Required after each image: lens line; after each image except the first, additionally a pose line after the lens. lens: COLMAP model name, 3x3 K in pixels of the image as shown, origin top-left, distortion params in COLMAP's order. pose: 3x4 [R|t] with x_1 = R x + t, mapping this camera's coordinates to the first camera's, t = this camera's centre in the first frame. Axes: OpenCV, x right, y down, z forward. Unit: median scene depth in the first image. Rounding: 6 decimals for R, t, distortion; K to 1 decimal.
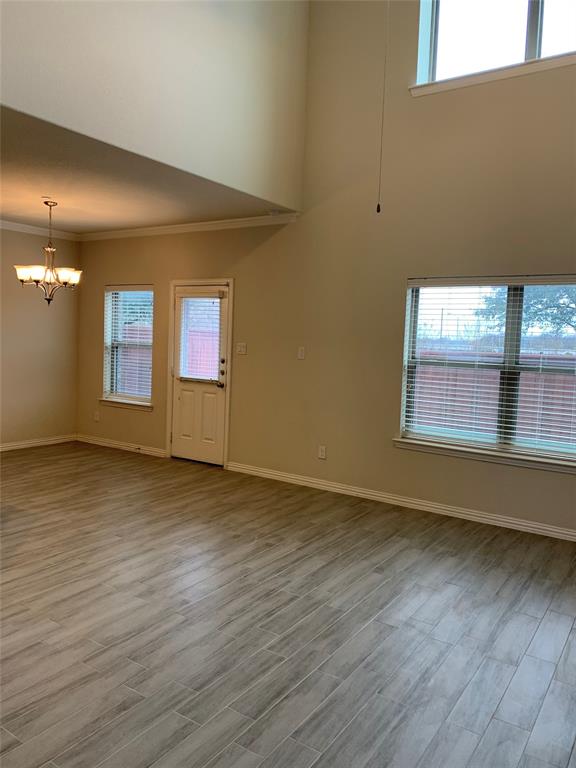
lens RADIAL K [[586.9, 0, 284.0], [0, 586.9, 378.3], [0, 0, 1]] dist [0.008784, -0.013225]
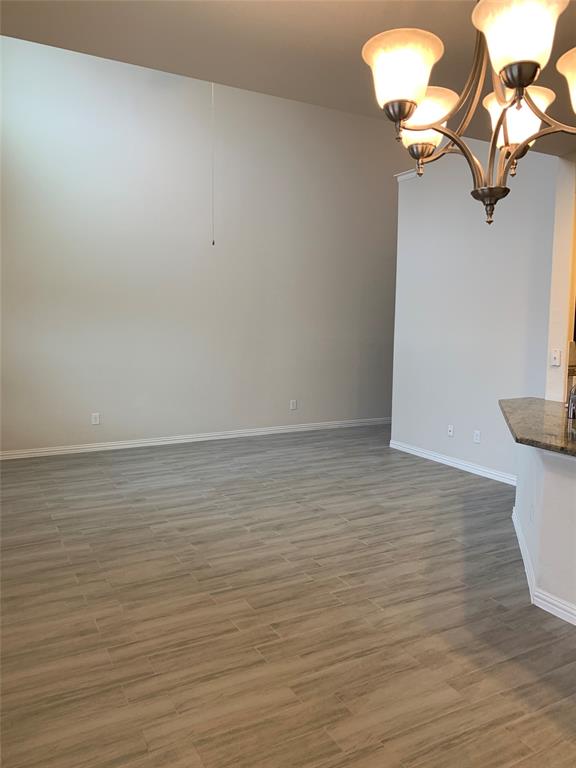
lens RADIAL K [[586.9, 0, 284.0], [0, 586.9, 378.3], [0, 0, 1]] dist [0.008784, -0.013225]
pose [[-0.880749, -0.083179, 0.466222, -0.534489], [-0.000784, 0.984710, 0.174203, -0.122575], [-0.473583, 0.153063, -0.867347, 1.505676]]
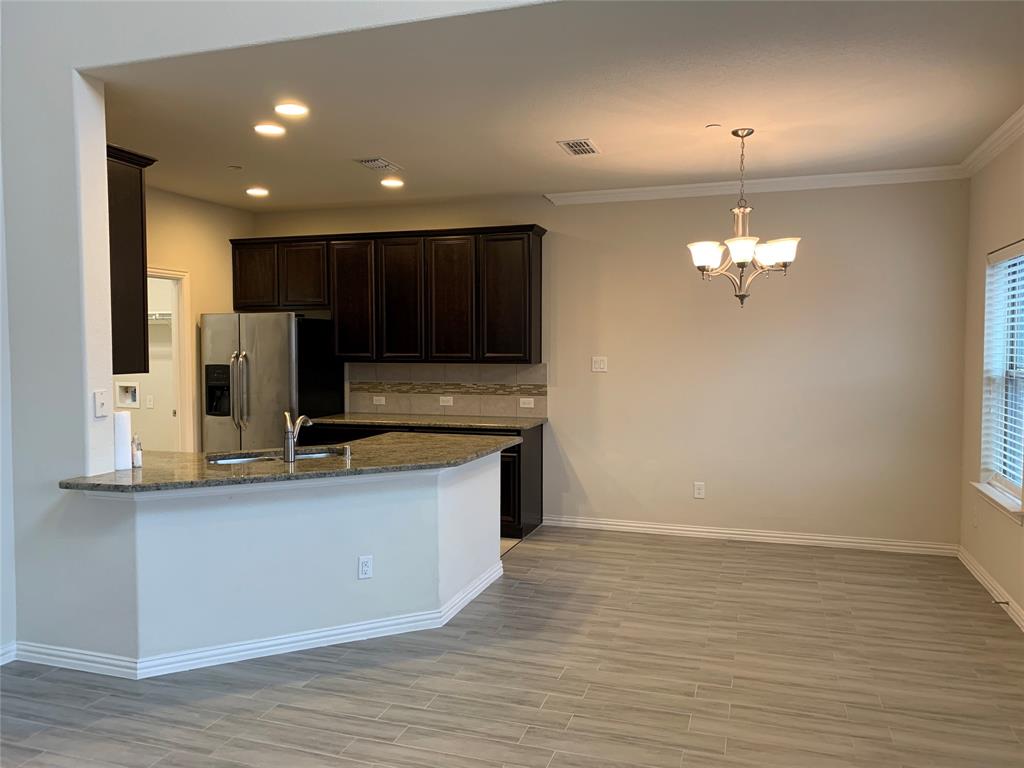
lens RADIAL K [[782.5, 0, 508.4], [0, 782.5, 376.1], [0, 0, 1]] dist [0.008784, -0.013225]
pose [[0.272188, 0.008391, -0.962207, 0.345681], [-0.063320, 0.997951, -0.009209, -0.038906], [0.960158, 0.063433, 0.272162, 0.678188]]
